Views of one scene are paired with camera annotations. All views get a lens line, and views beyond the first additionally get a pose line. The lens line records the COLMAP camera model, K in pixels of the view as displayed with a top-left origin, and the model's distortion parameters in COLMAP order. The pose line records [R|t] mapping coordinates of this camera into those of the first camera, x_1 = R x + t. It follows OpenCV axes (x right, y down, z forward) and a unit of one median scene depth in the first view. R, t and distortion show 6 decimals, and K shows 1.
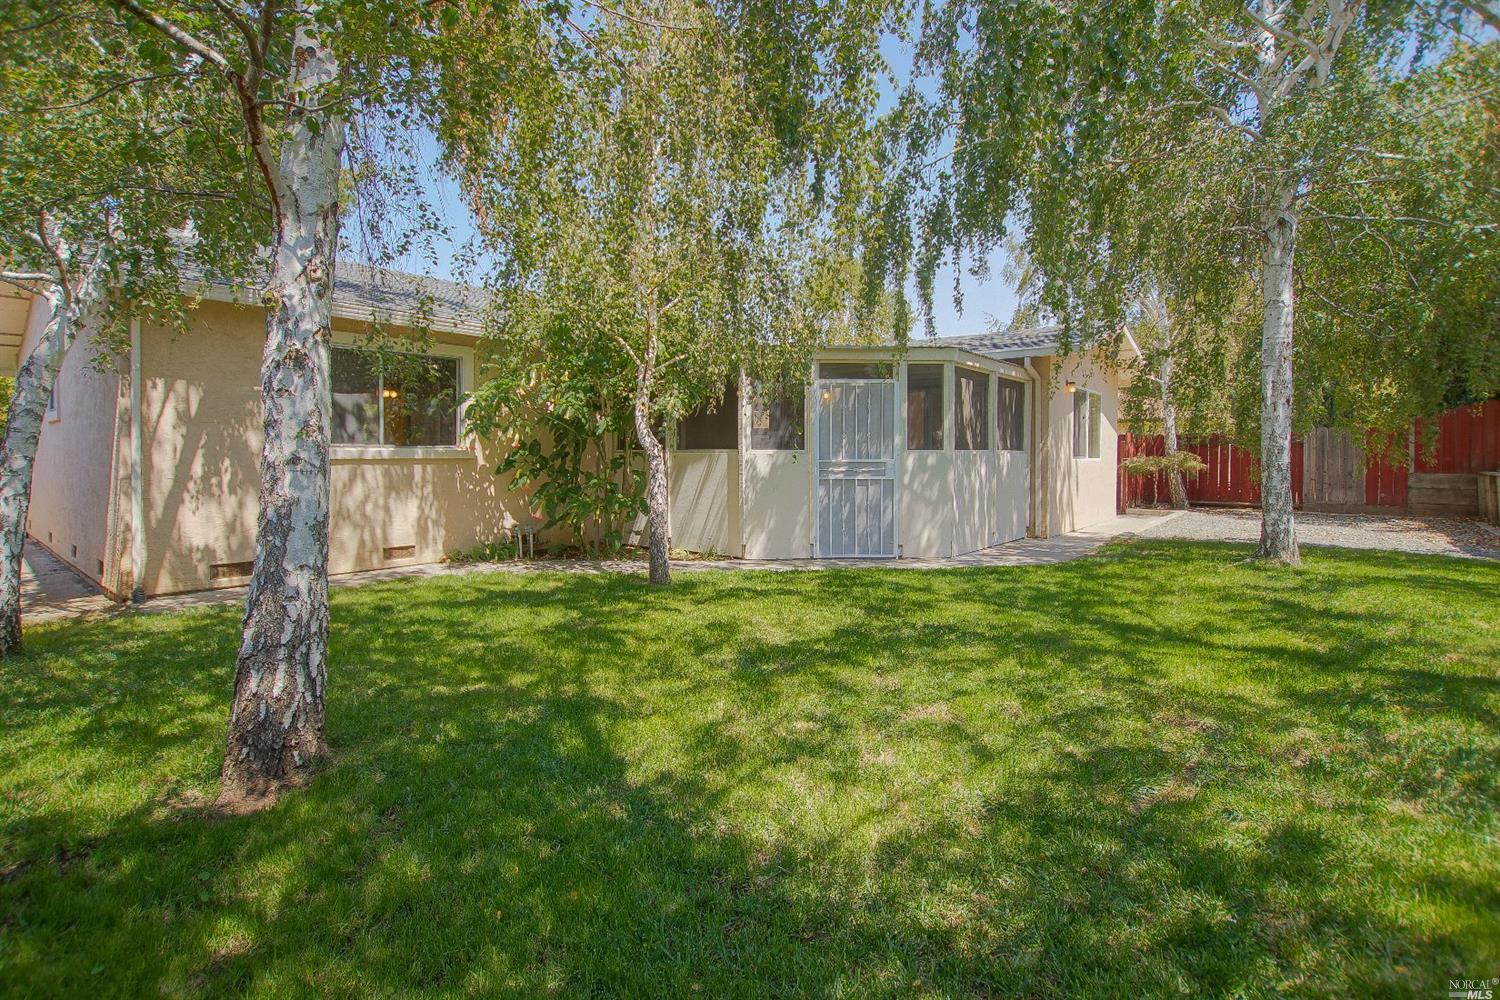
lens RADIAL K [[665.7, 0, 748.9], [0, 665.7, 459.2], [0, 0, 1]] dist [-0.023616, -0.000027]
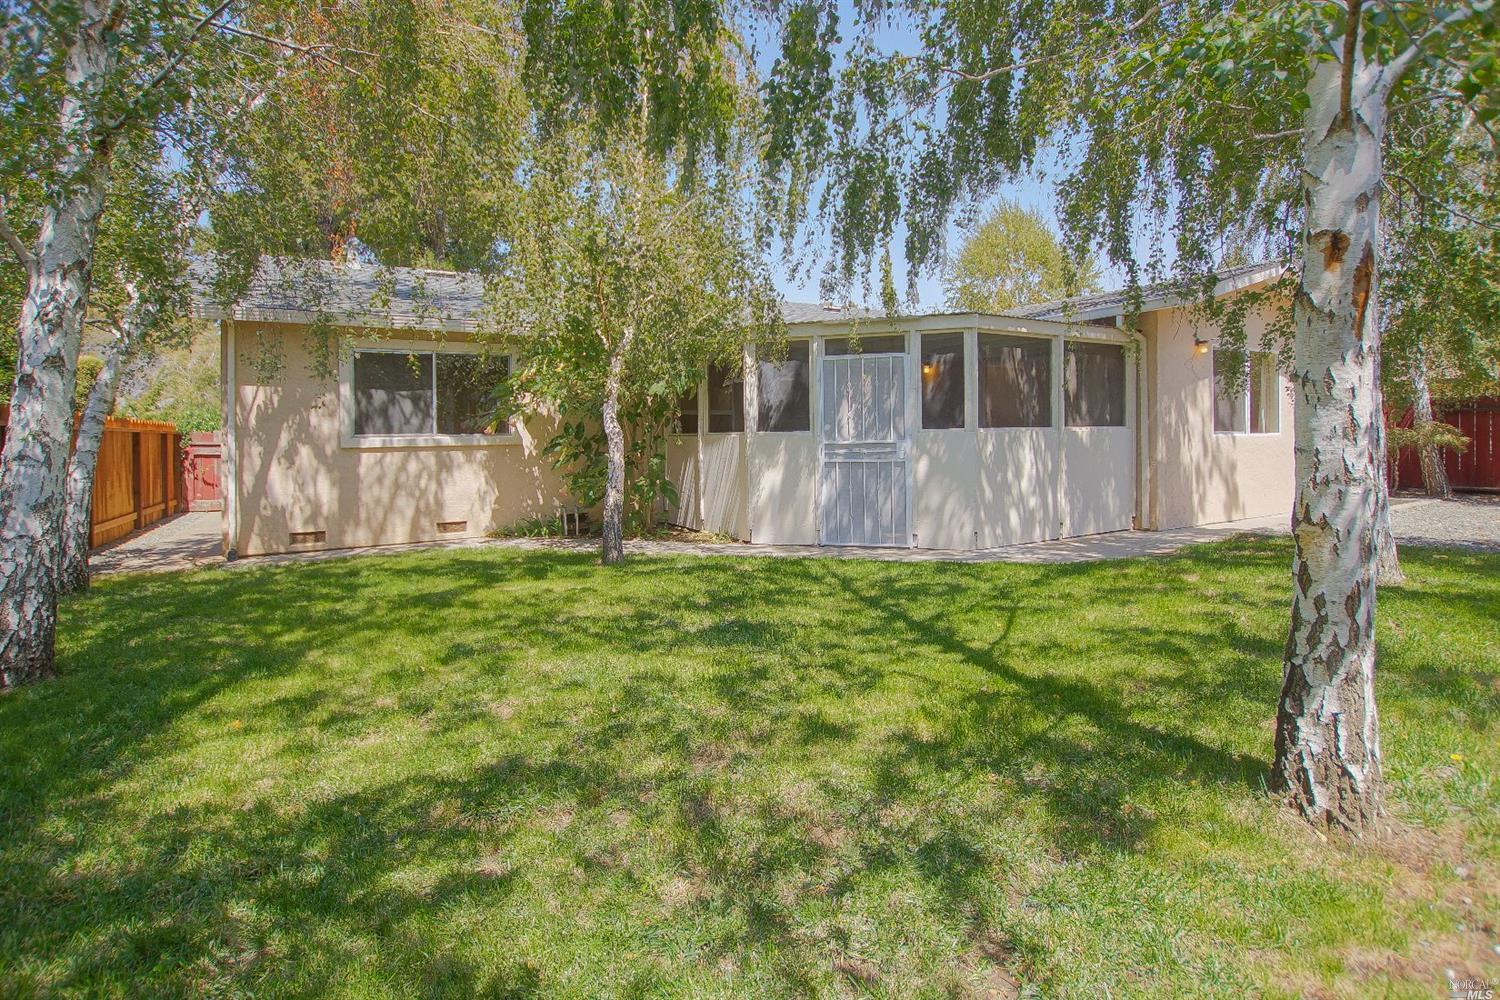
lens RADIAL K [[673.3, 0, 750.2], [0, 673.3, 432.4], [0, 0, 1]] dist [-0.001569, -0.000222]
pose [[0.944032, -0.016566, -0.329439, 0.343388], [0.013782, 0.999847, -0.010784, -0.004021], [0.329567, 0.005640, 0.944115, 0.056640]]
